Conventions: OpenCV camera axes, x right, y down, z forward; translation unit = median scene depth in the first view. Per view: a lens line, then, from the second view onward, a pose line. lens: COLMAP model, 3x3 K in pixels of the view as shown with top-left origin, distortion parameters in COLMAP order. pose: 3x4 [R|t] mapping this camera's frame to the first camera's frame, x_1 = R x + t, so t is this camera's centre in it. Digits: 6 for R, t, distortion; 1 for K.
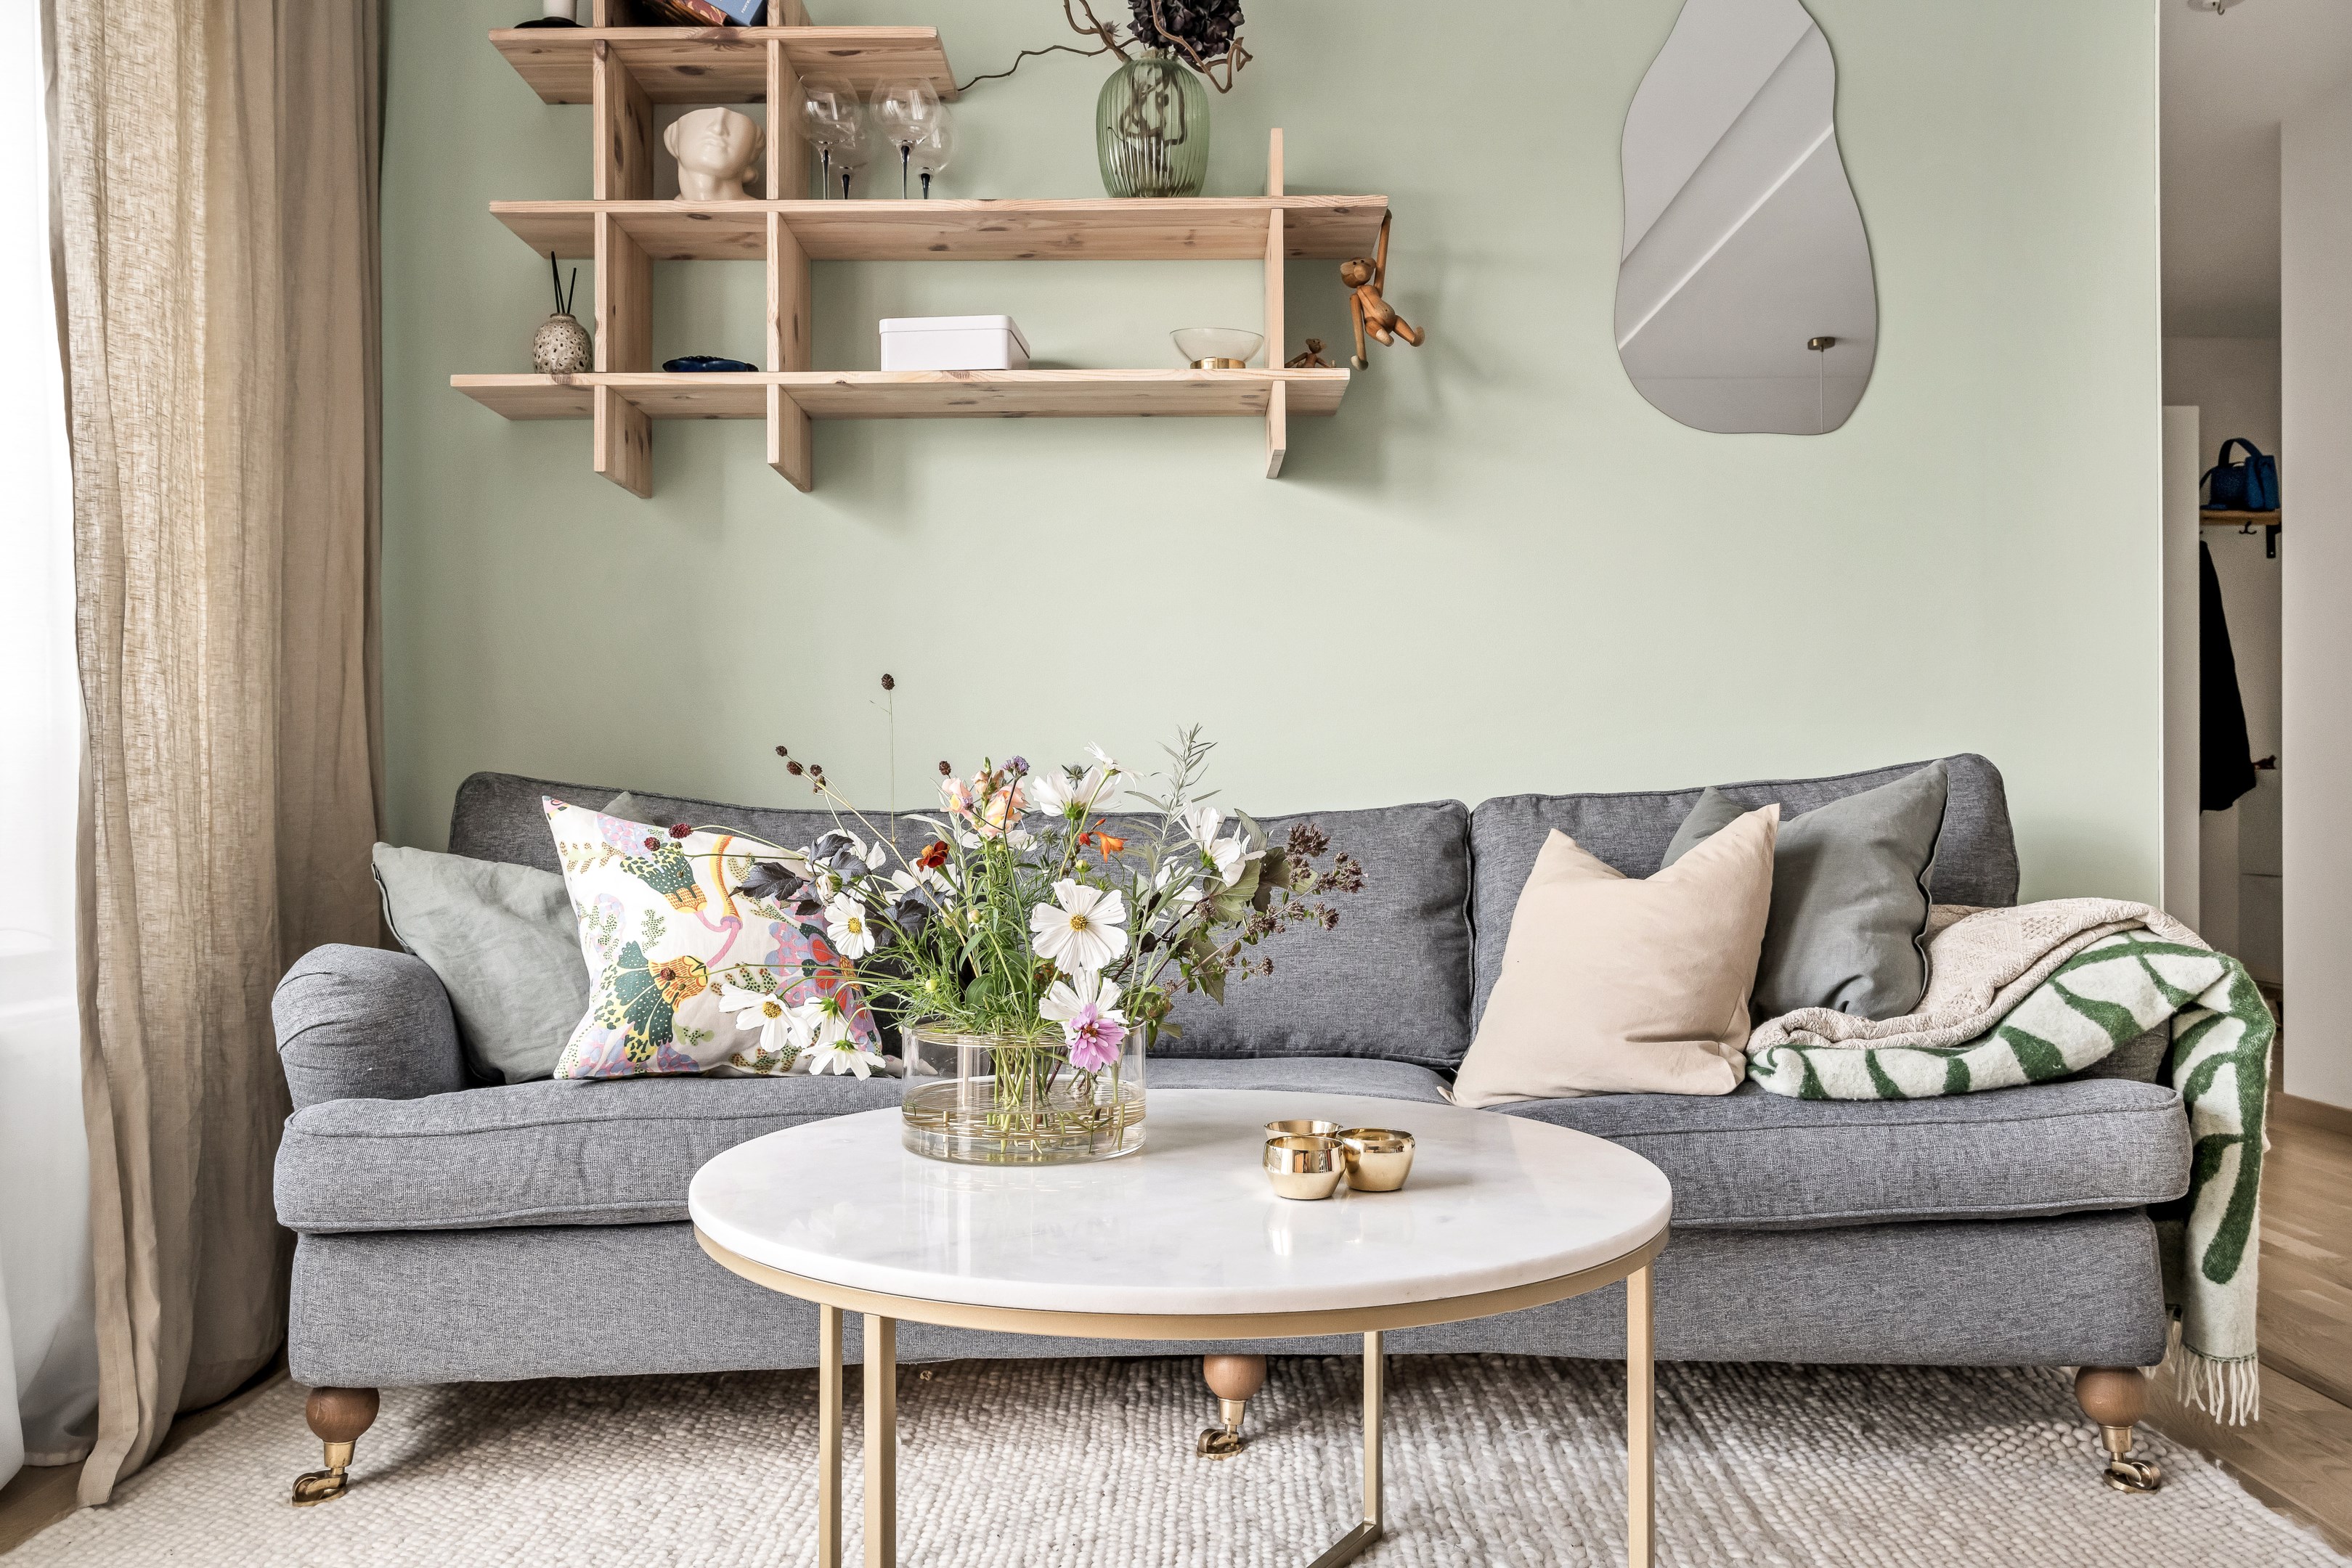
lens RADIAL K [[1753.9, 0, 1186.0], [0, 1753.9, 796.2], [0, 0, 1]] dist [-0.007674, 0.002615]
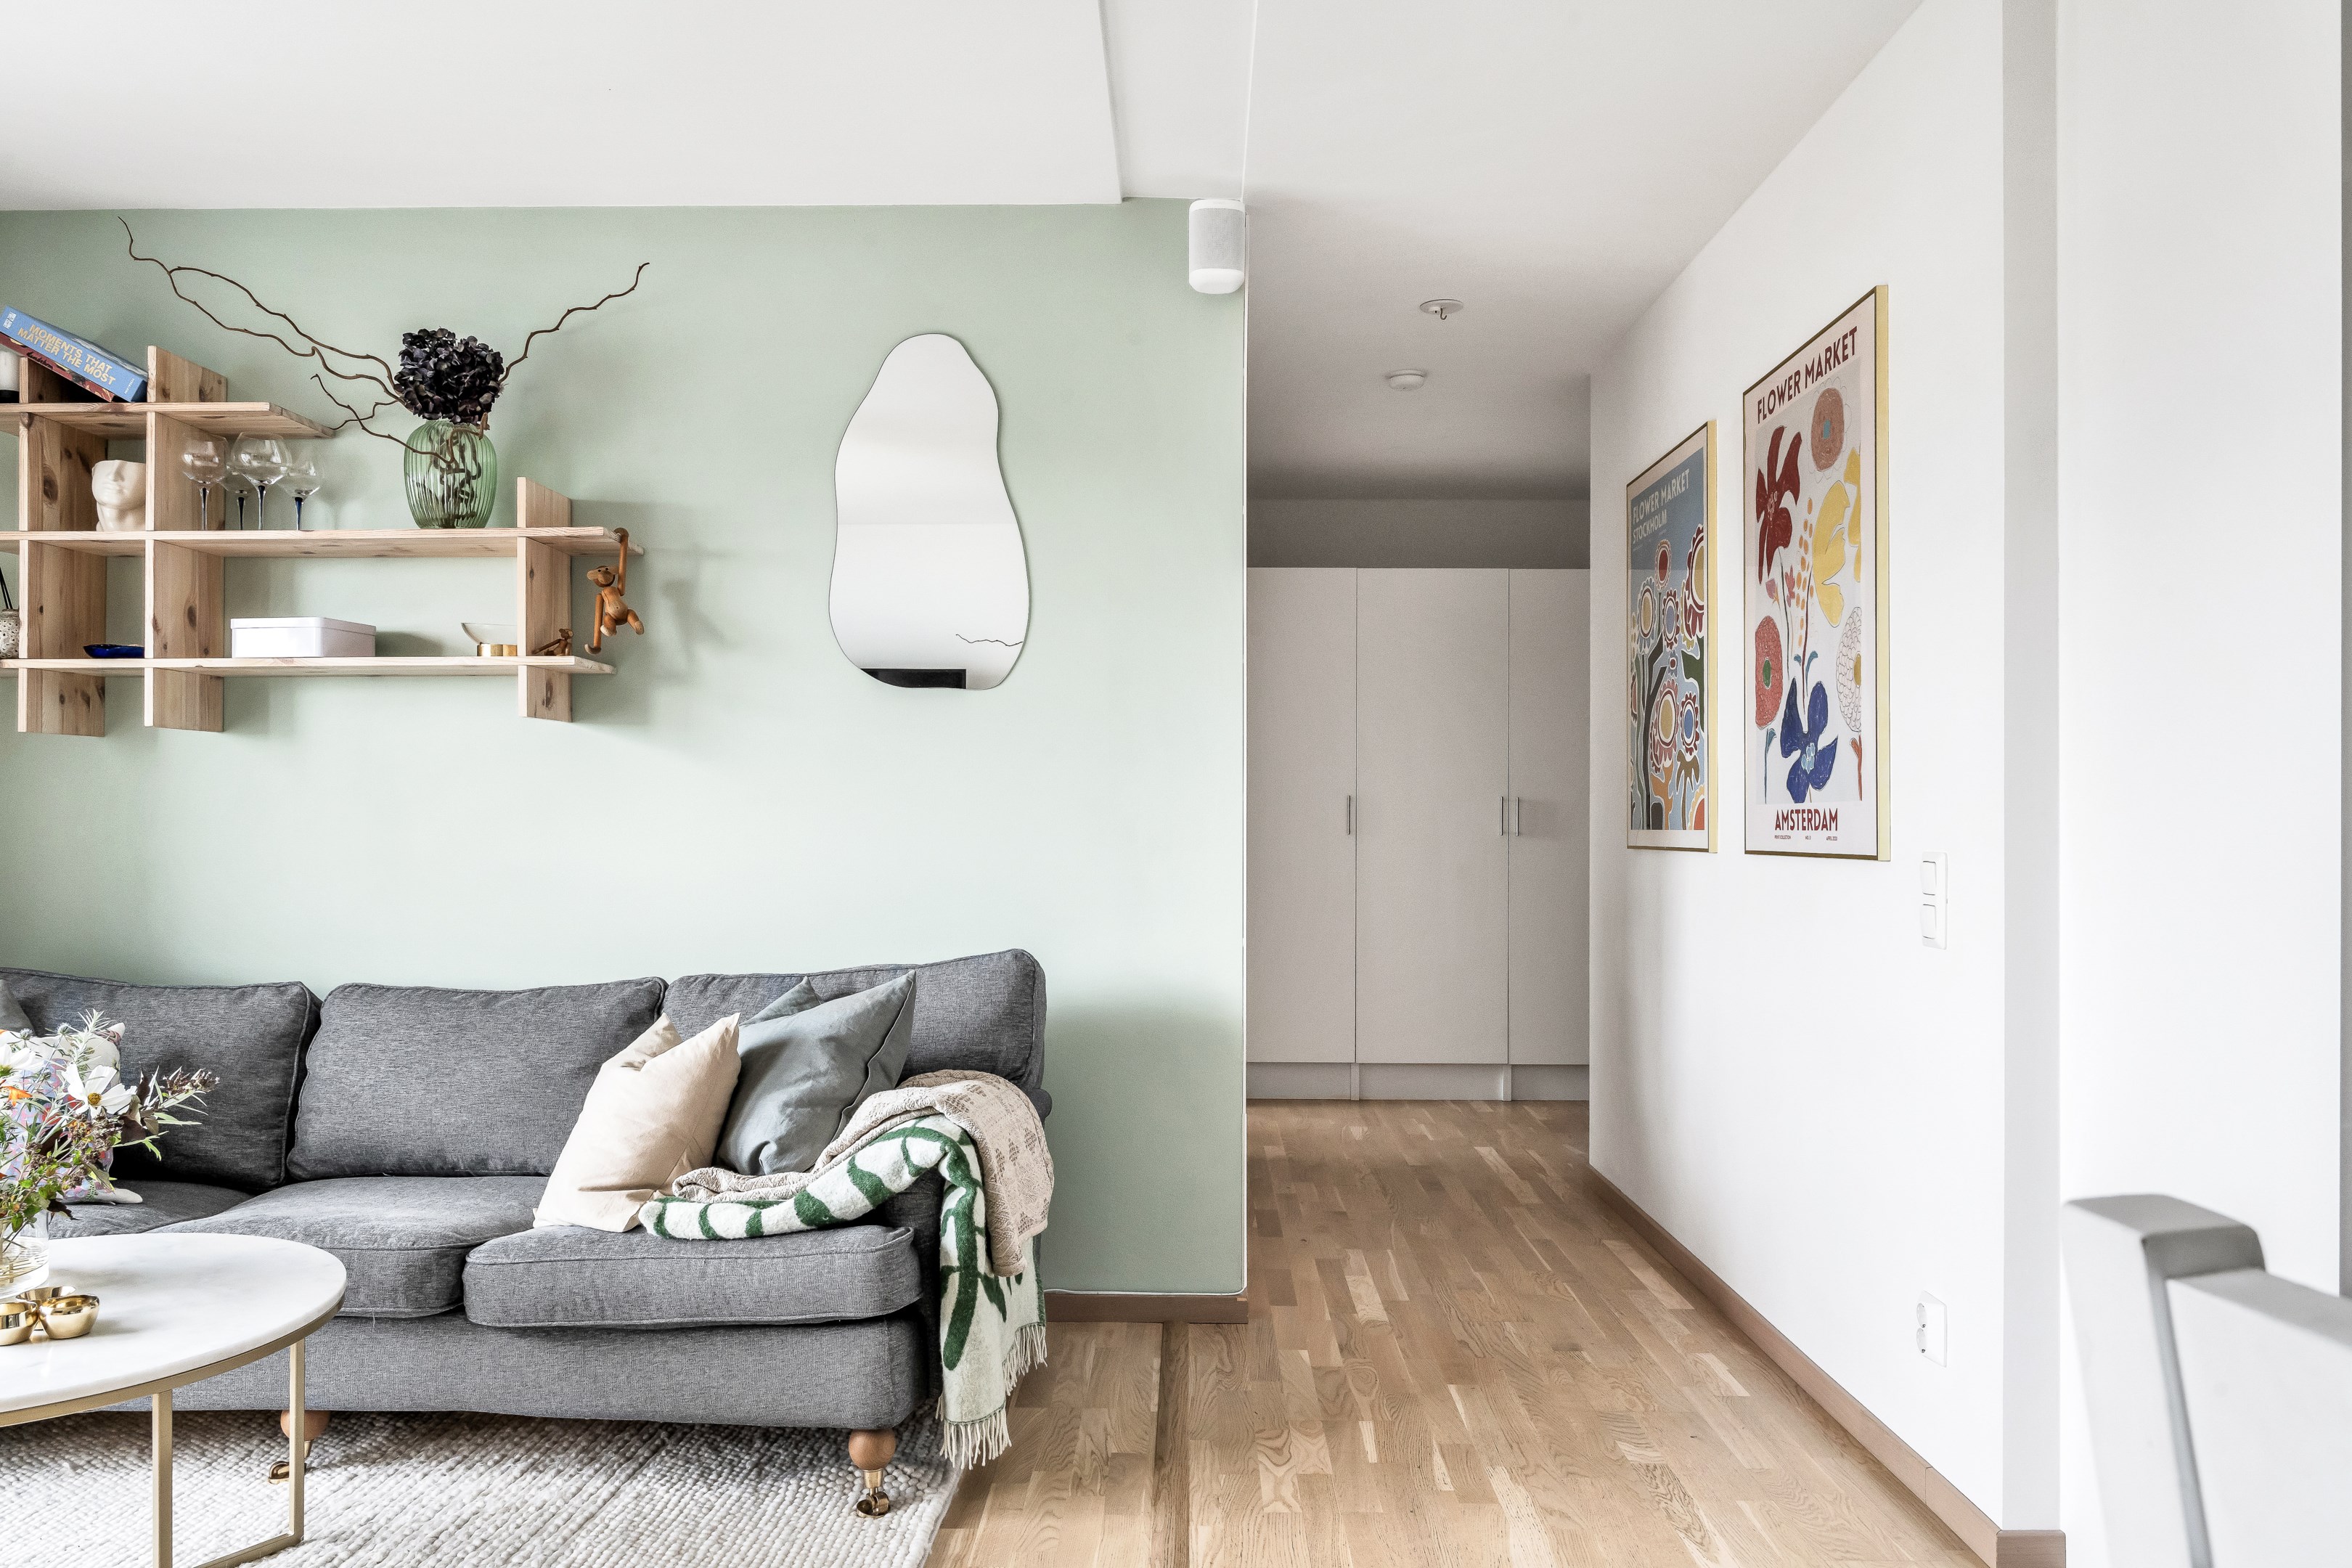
lens RADIAL K [[1627.7, 0, 1178.2], [0, 1627.7, 797.4], [0, 0, 1]] dist [-0.006139, 0.001887]
pose [[0.999844, 0.002223, -0.017548, 0.742516], [-0.002259, 0.999995, -0.002004, -0.173310], [0.017544, 0.002044, 0.999844, -0.302042]]
